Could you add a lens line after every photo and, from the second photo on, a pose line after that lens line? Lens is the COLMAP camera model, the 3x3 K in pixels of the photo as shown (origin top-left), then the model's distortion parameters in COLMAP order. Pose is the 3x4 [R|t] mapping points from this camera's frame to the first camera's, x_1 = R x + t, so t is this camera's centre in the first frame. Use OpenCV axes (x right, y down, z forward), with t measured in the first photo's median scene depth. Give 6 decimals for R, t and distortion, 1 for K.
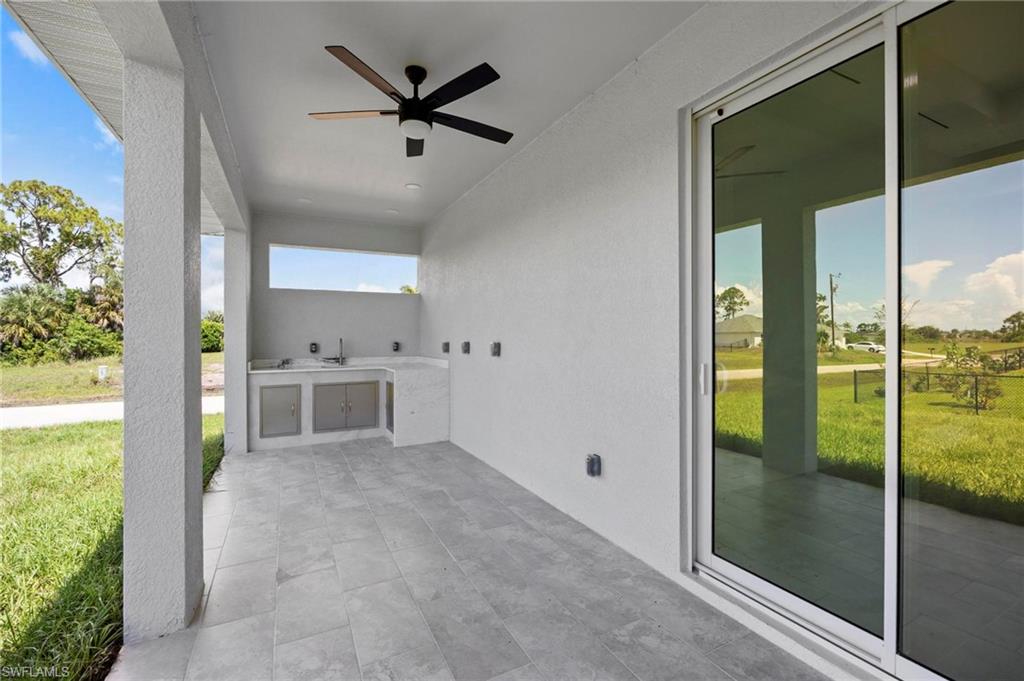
lens RADIAL K [[454.3, 0, 521.4], [0, 454.3, 338.2], [0, 0, 1]] dist [-0.015182, 0.003169]
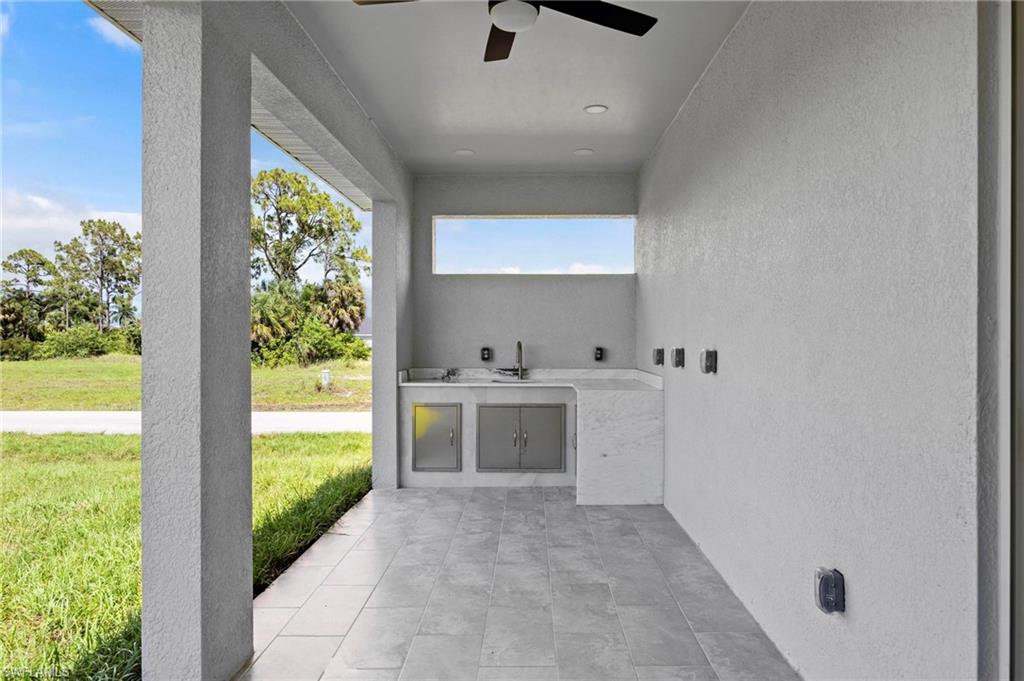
lens RADIAL K [[675.3, 0, 507.6], [0, 675.3, 341.6], [0, 0, 1]] dist [-0.010217, 0.007776]
pose [[0.873345, 0.006436, -0.487060, 0.108681], [-0.006133, 0.999979, 0.002216, -0.001563], [0.487064, 0.001052, 0.873366, 0.077949]]
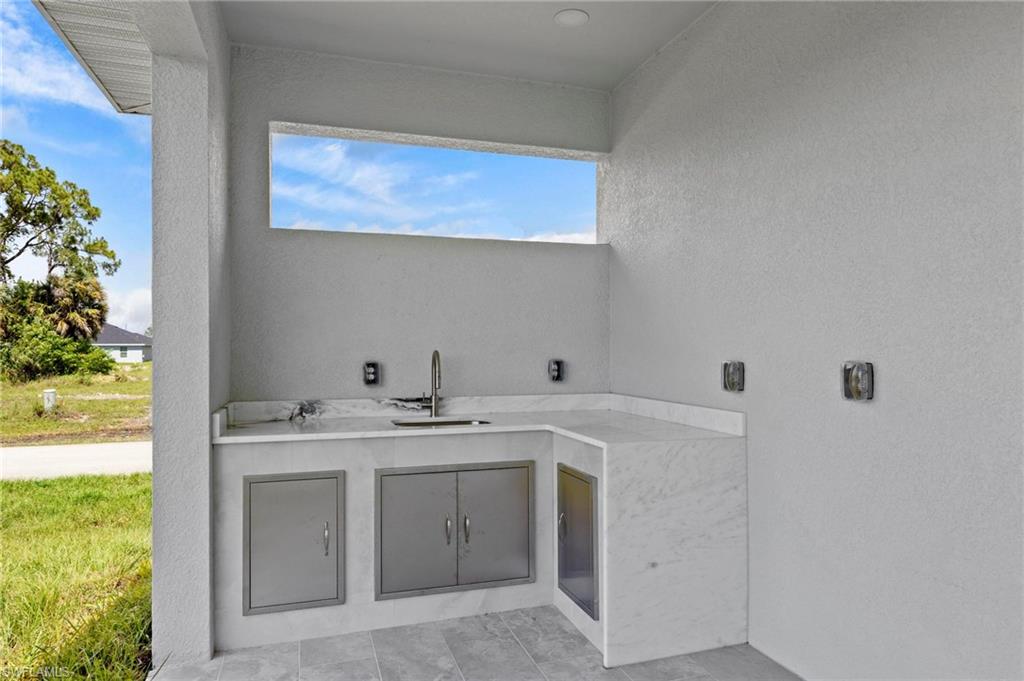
lens RADIAL K [[675.3, 0, 516.4], [0, 675.3, 348.3], [0, 0, 1]] dist [-0.010217, 0.007776]
pose [[0.986081, 0.001197, -0.166263, -0.249383], [-0.001634, 0.999996, -0.002494, -0.000225], [0.166259, 0.002731, 0.986078, 0.459856]]
